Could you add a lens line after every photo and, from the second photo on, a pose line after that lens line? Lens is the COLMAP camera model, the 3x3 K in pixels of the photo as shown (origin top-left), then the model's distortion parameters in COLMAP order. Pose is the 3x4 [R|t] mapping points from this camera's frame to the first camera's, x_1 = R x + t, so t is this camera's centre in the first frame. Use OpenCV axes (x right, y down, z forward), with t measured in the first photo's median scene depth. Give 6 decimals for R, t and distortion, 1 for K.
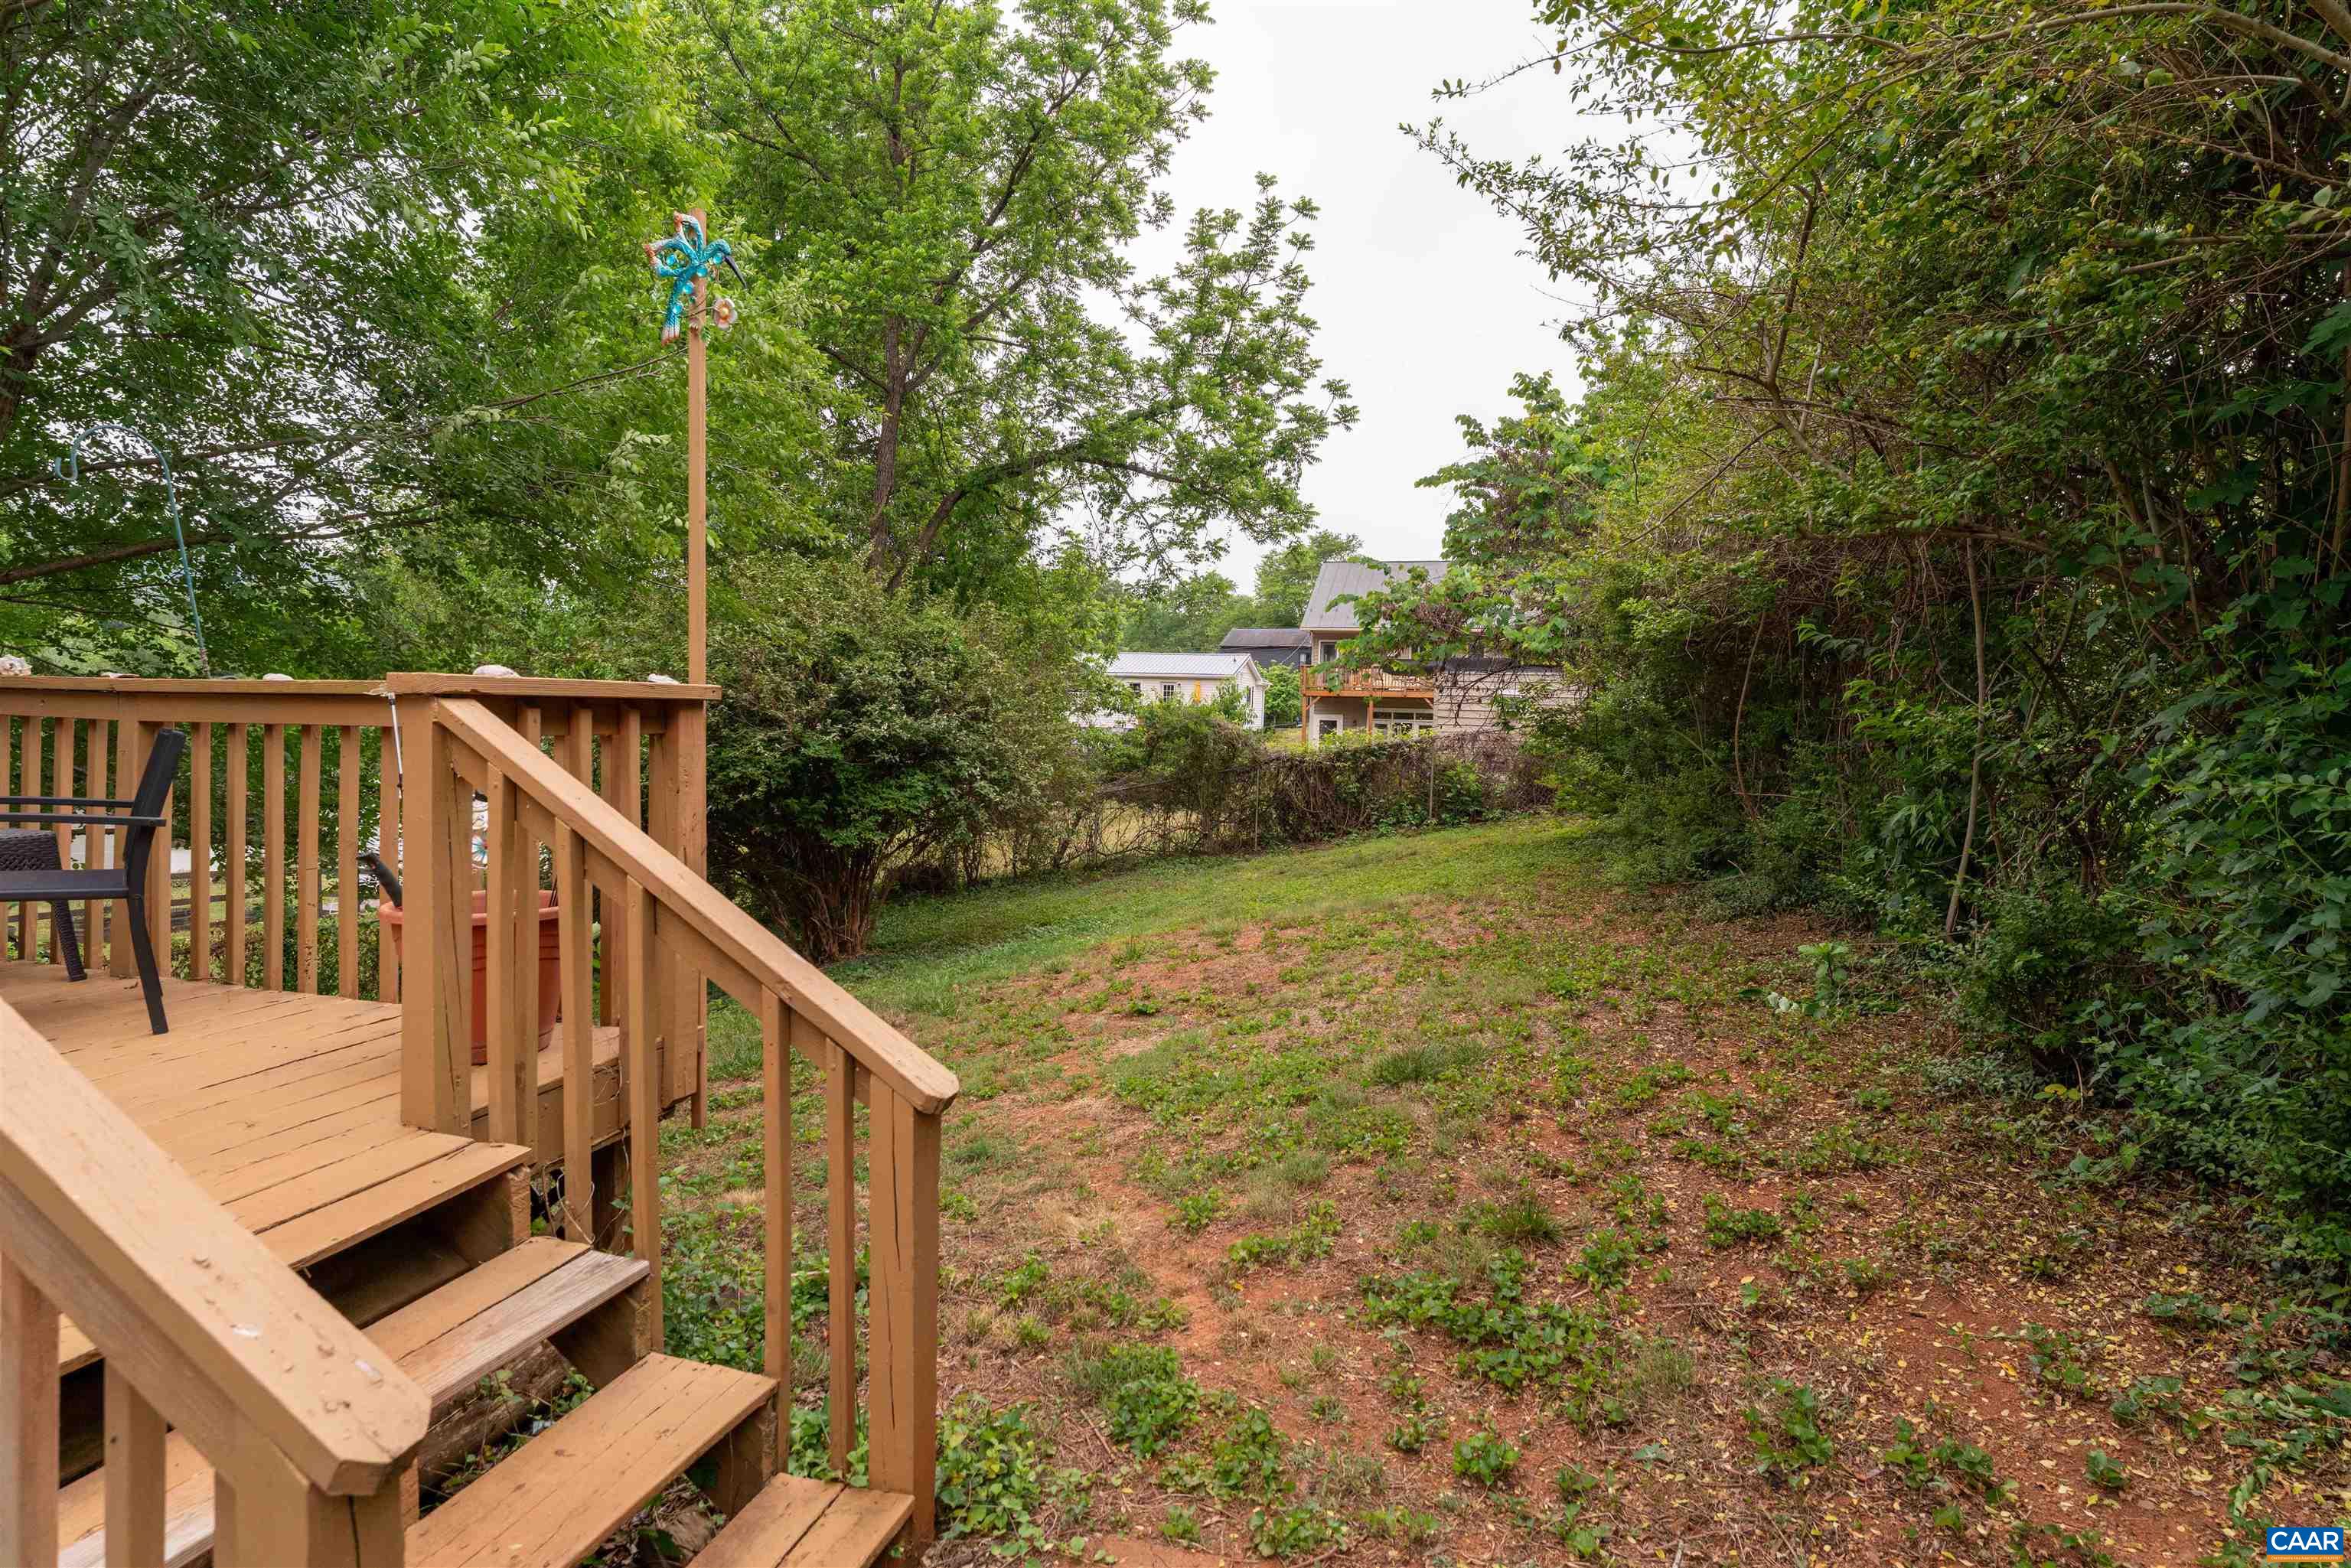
lens RADIAL K [[1169.9, 0, 1175.5], [0, 1169.9, 784.0], [0, 0, 1]] dist [-0.001389, -0.001439]
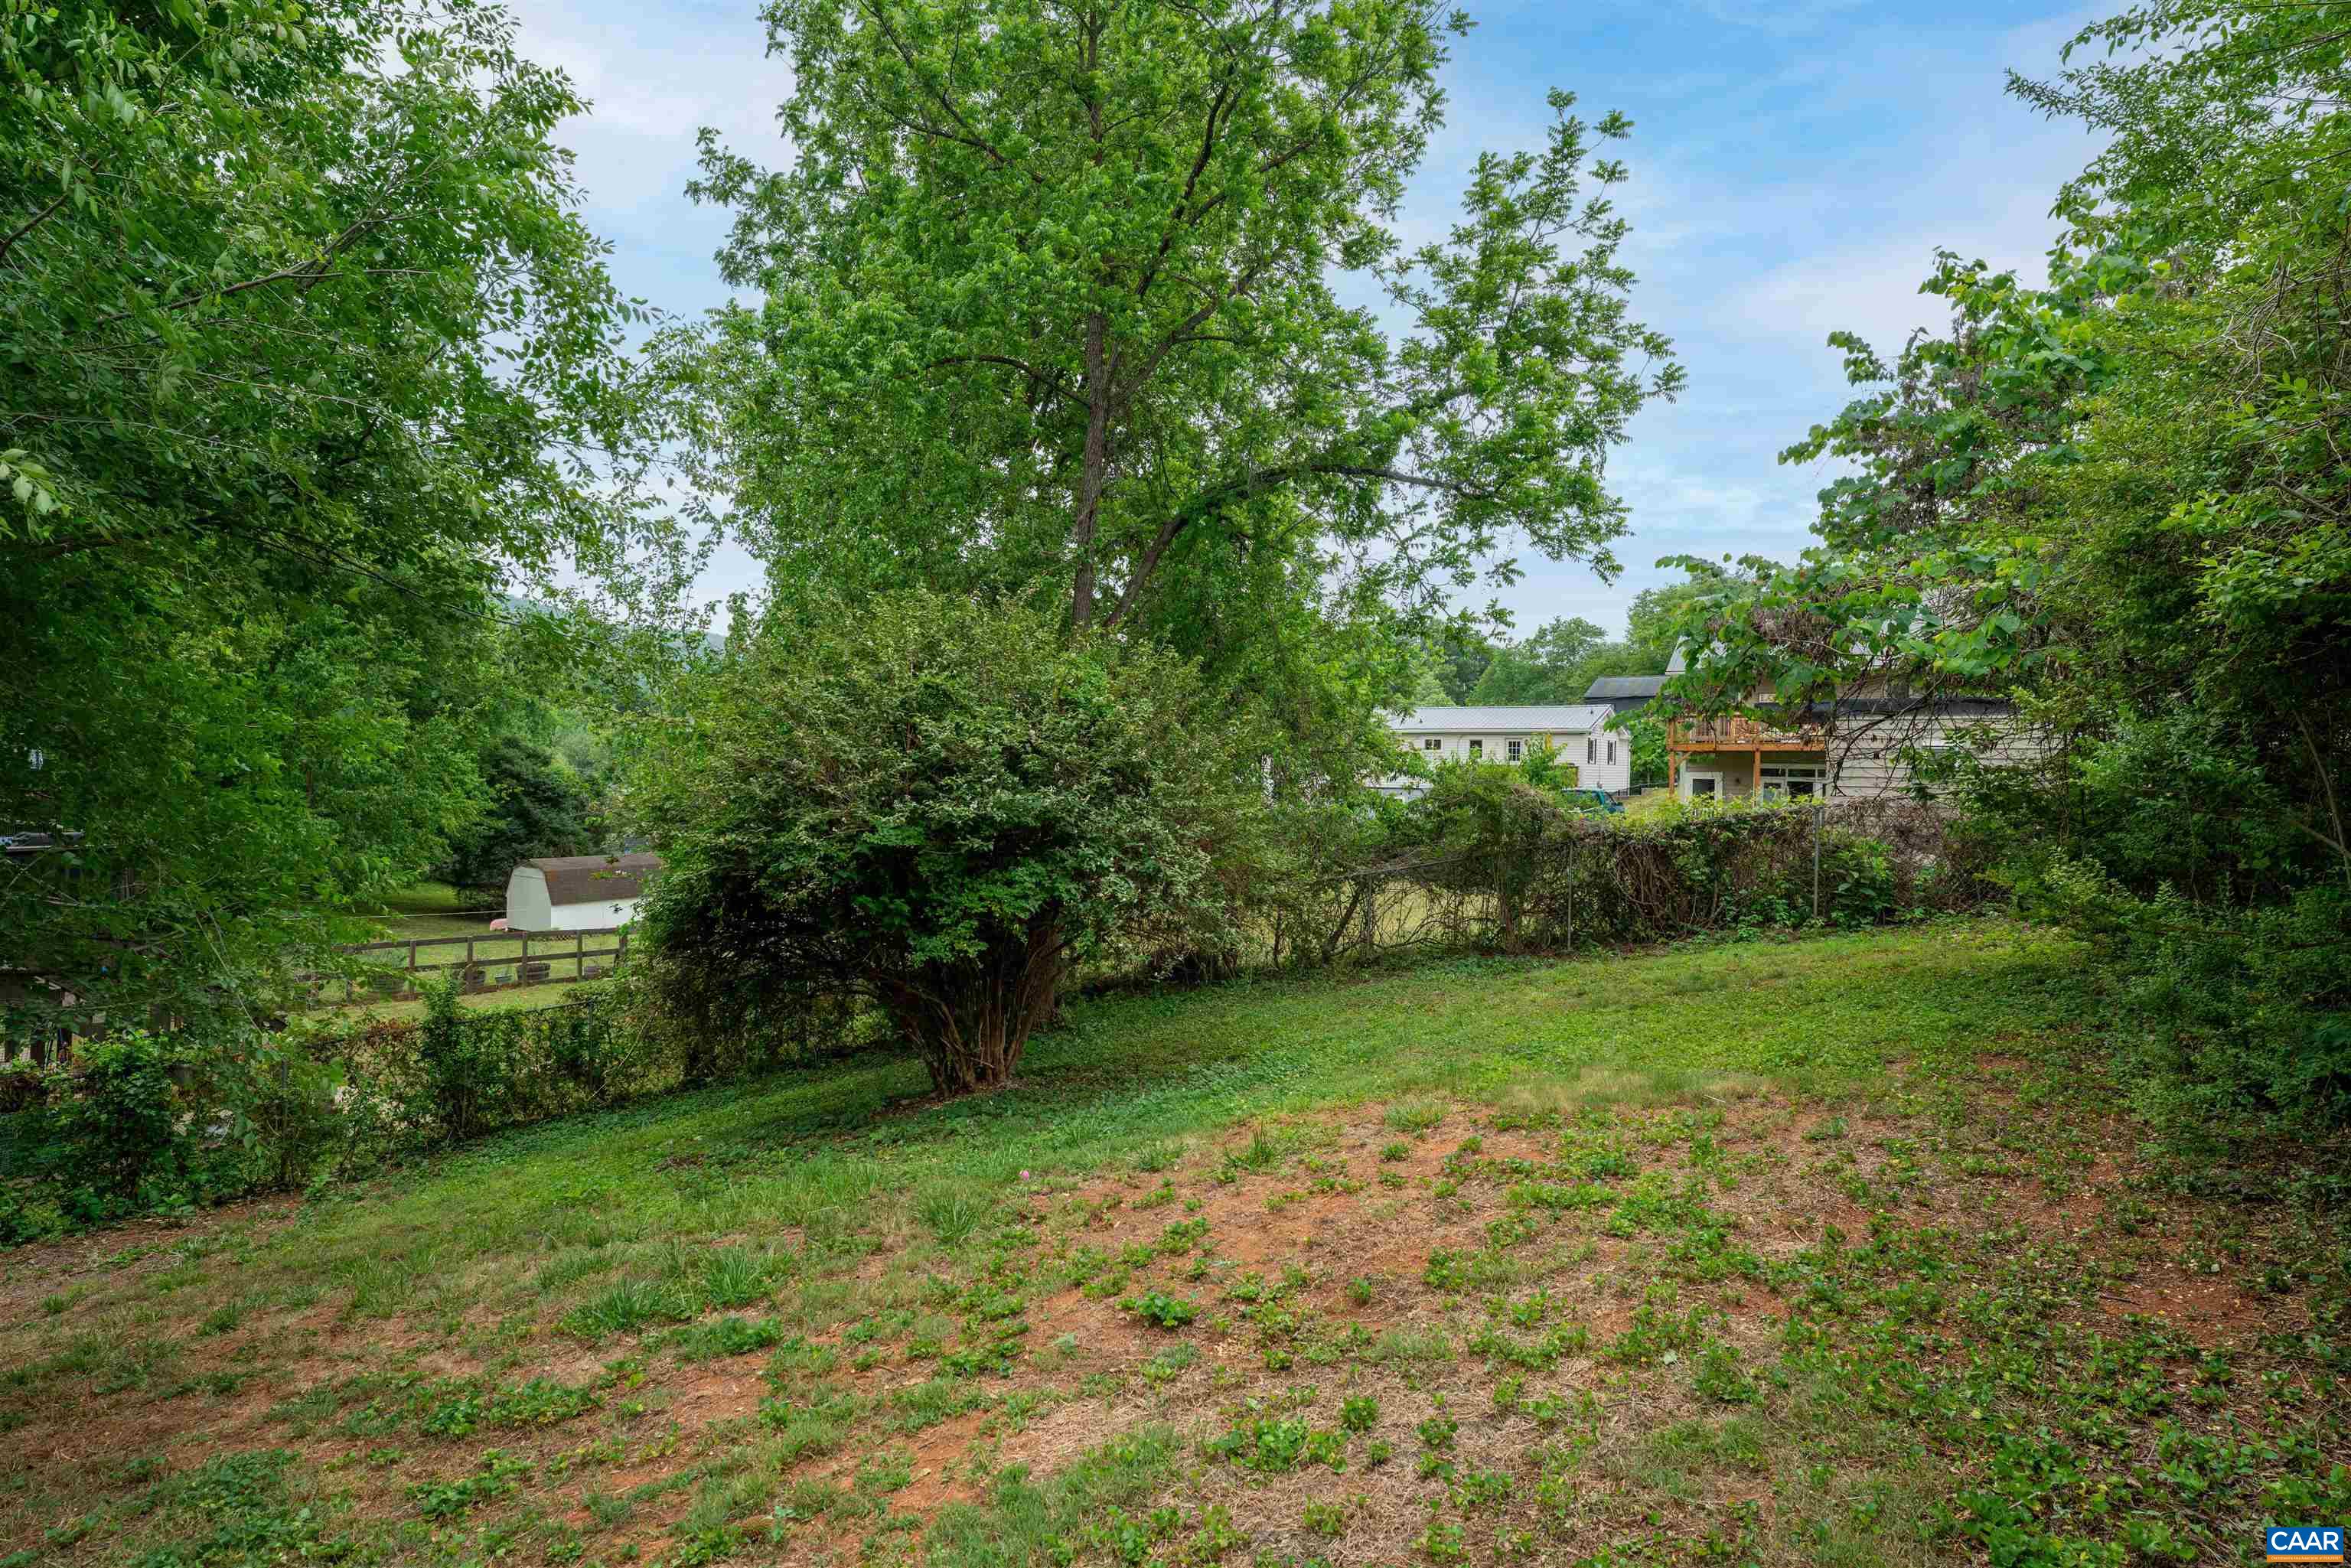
lens RADIAL K [[1169.9, 0, 1175.5], [0, 1169.9, 784.0], [0, 0, 1]] dist [-0.001389, -0.001439]
pose [[0.952183, -0.008145, -0.305418, 0.065777], [-0.007397, 0.998737, -0.049697, -0.015452], [0.305437, 0.049580, 0.950921, 0.190586]]
